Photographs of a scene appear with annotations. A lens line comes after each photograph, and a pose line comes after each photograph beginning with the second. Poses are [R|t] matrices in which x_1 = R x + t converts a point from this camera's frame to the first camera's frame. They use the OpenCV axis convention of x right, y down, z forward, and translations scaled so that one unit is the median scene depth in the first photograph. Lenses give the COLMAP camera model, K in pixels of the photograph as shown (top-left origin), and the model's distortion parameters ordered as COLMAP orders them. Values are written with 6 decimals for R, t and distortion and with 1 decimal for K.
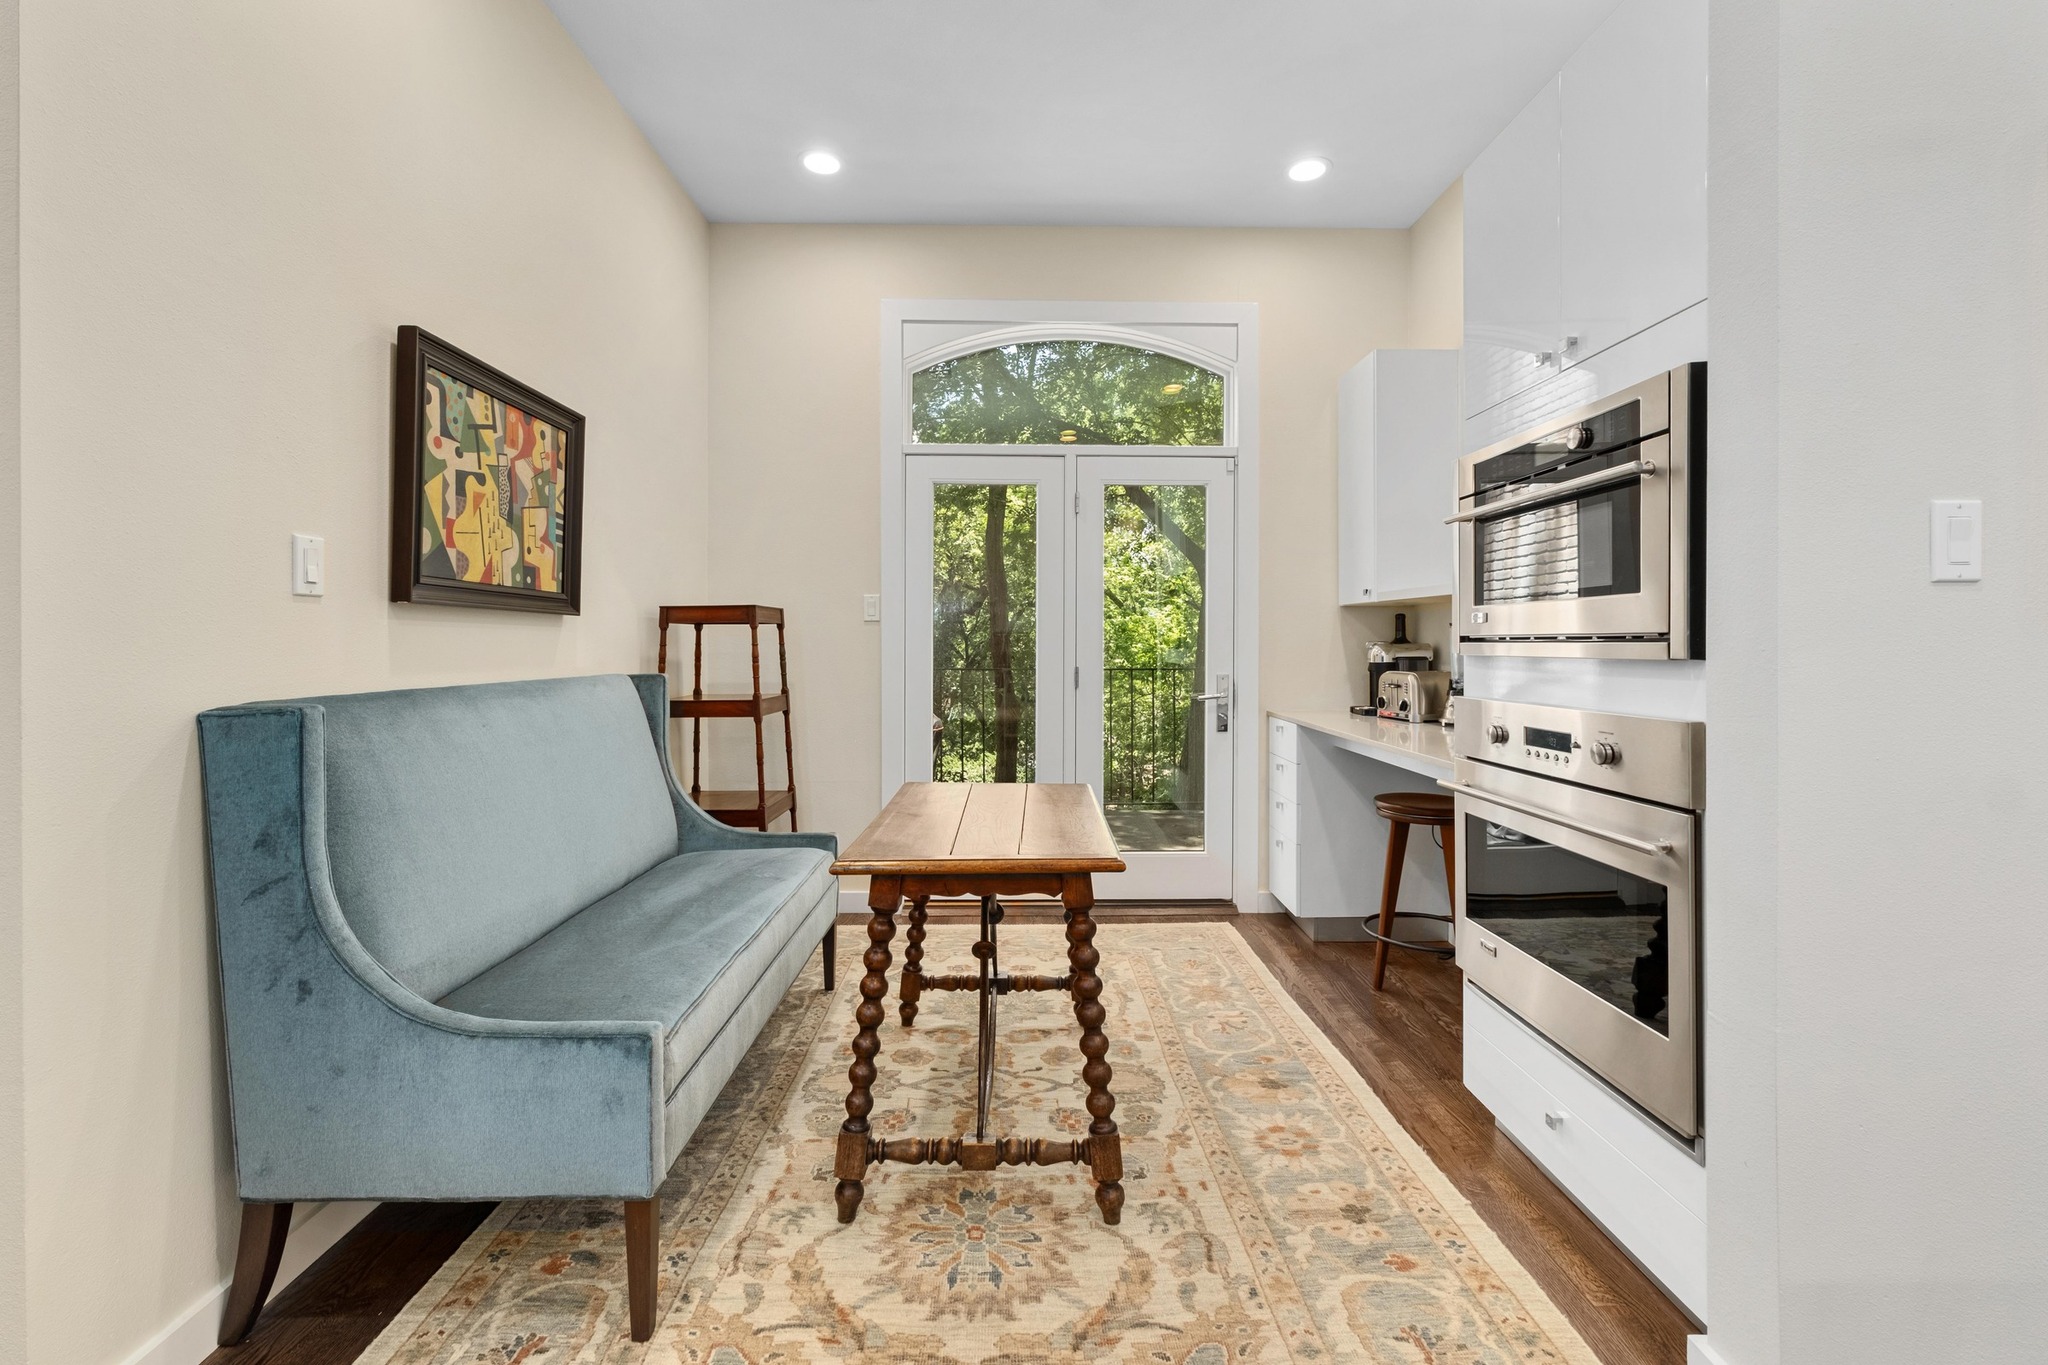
lens RADIAL K [[872.0, 0, 1025.7], [0, 872.0, 639.2], [0, 0, 1]] dist [-0.000224, 0.000350]
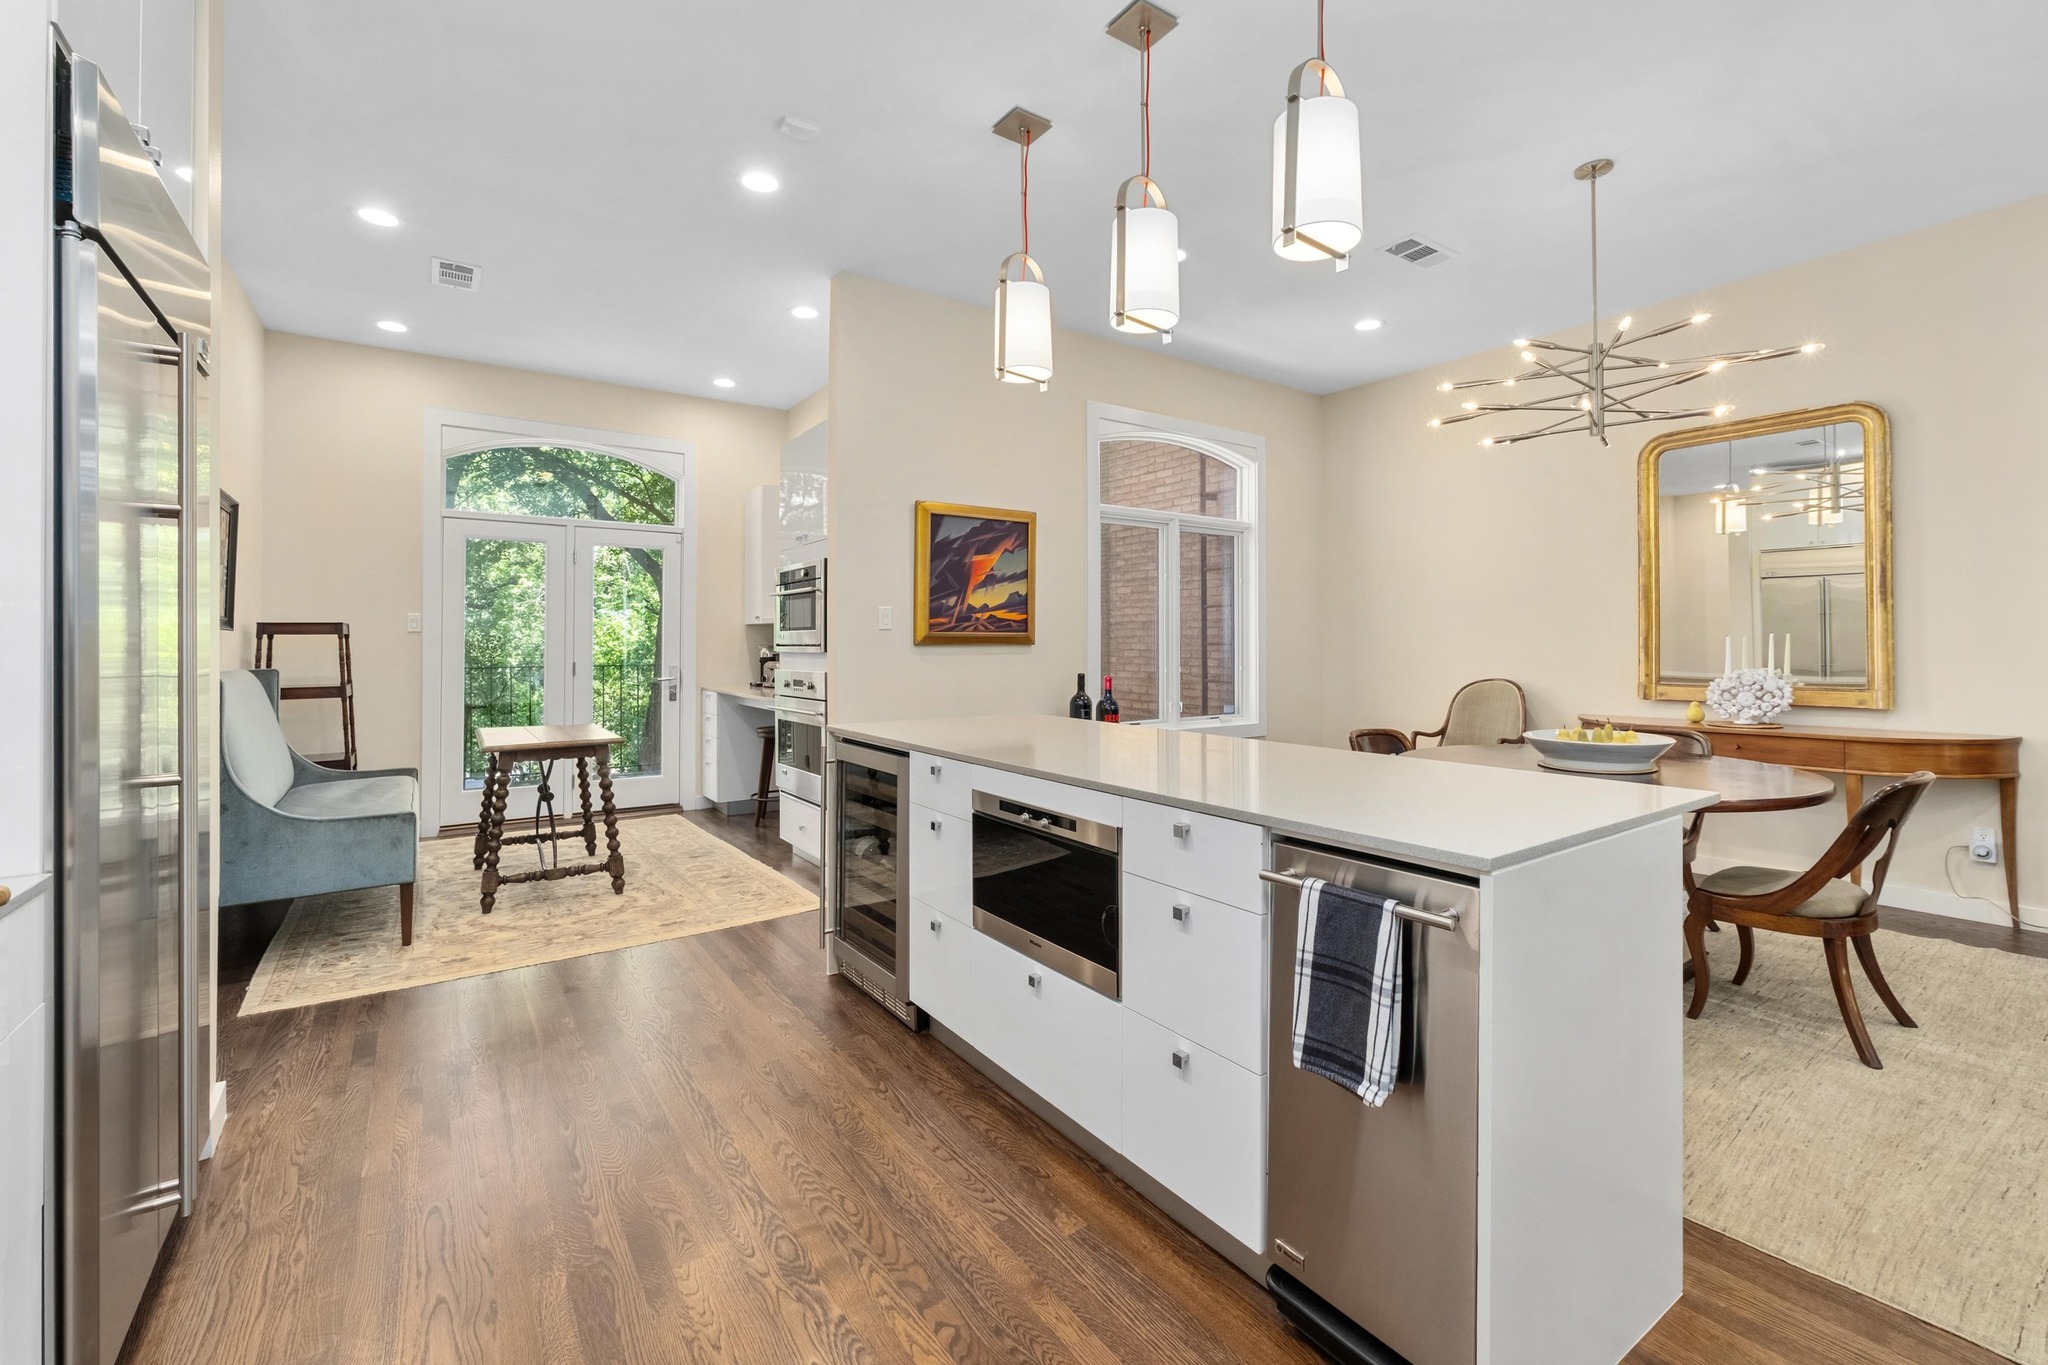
lens RADIAL K [[872.0, 0, 1025.7], [0, 872.0, 639.2], [0, 0, 1]] dist [-0.000224, 0.000350]
pose [[0.827604, 0.000311, 0.561313, -0.237442], [0.000291, 0.999999, -0.000983, -0.012076], [-0.561313, 0.000977, 0.827603, -1.181499]]
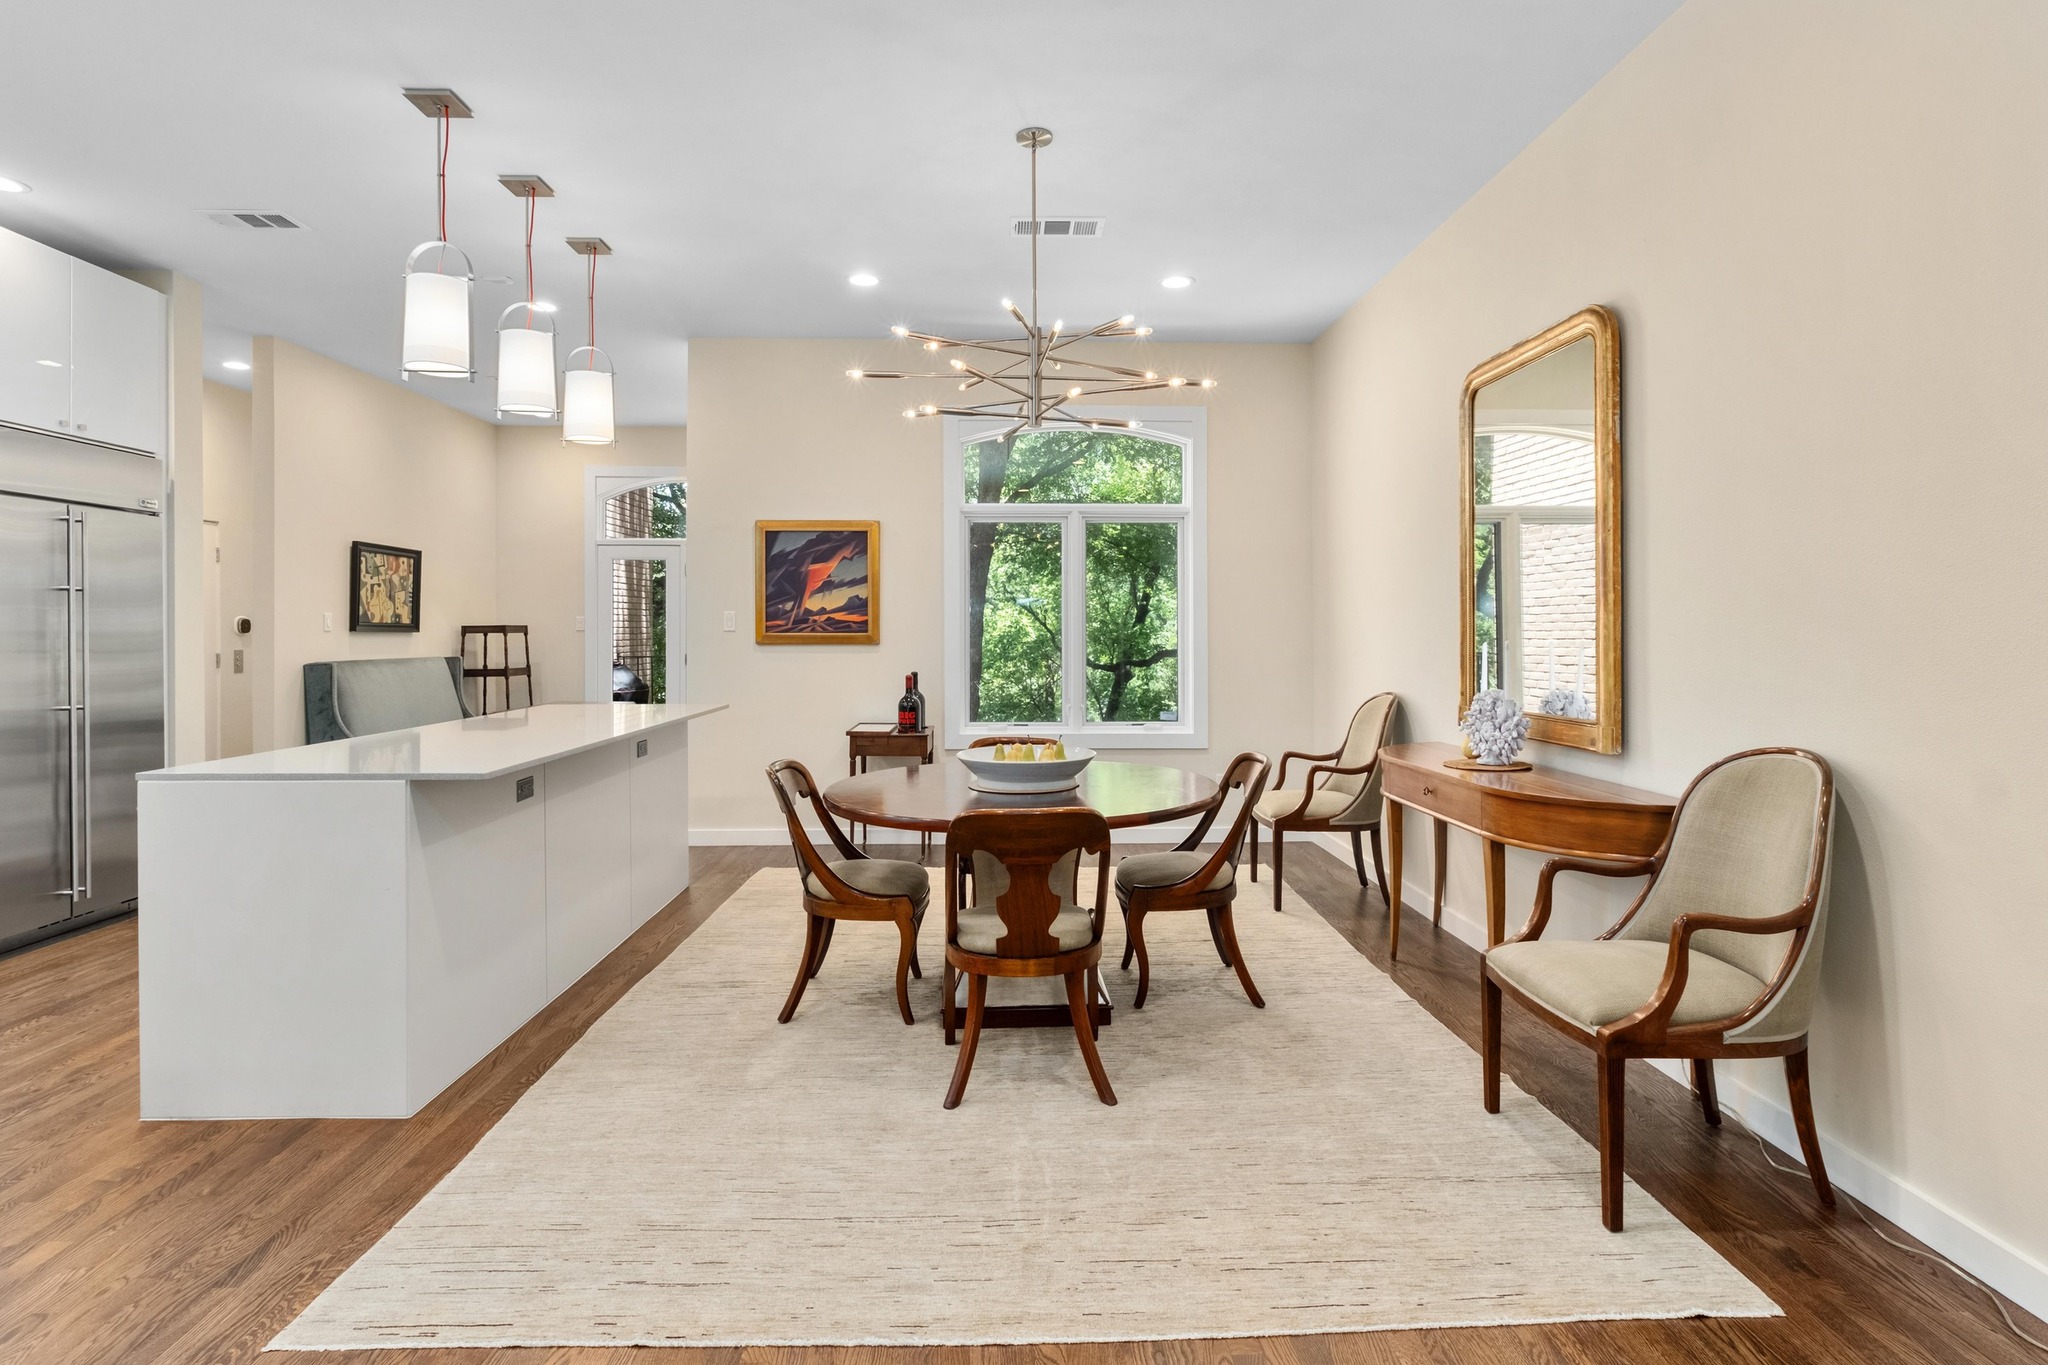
lens RADIAL K [[1006.3, 0, 988.9], [0, 1006.3, 624.2], [0, 0, 1]] dist [-0.002997, -0.000472]
pose [[0.999876, -0.001931, -0.015653, 1.288778], [0.001889, 0.999995, -0.002655, -0.044944], [0.015658, 0.002625, 0.999874, -2.046418]]
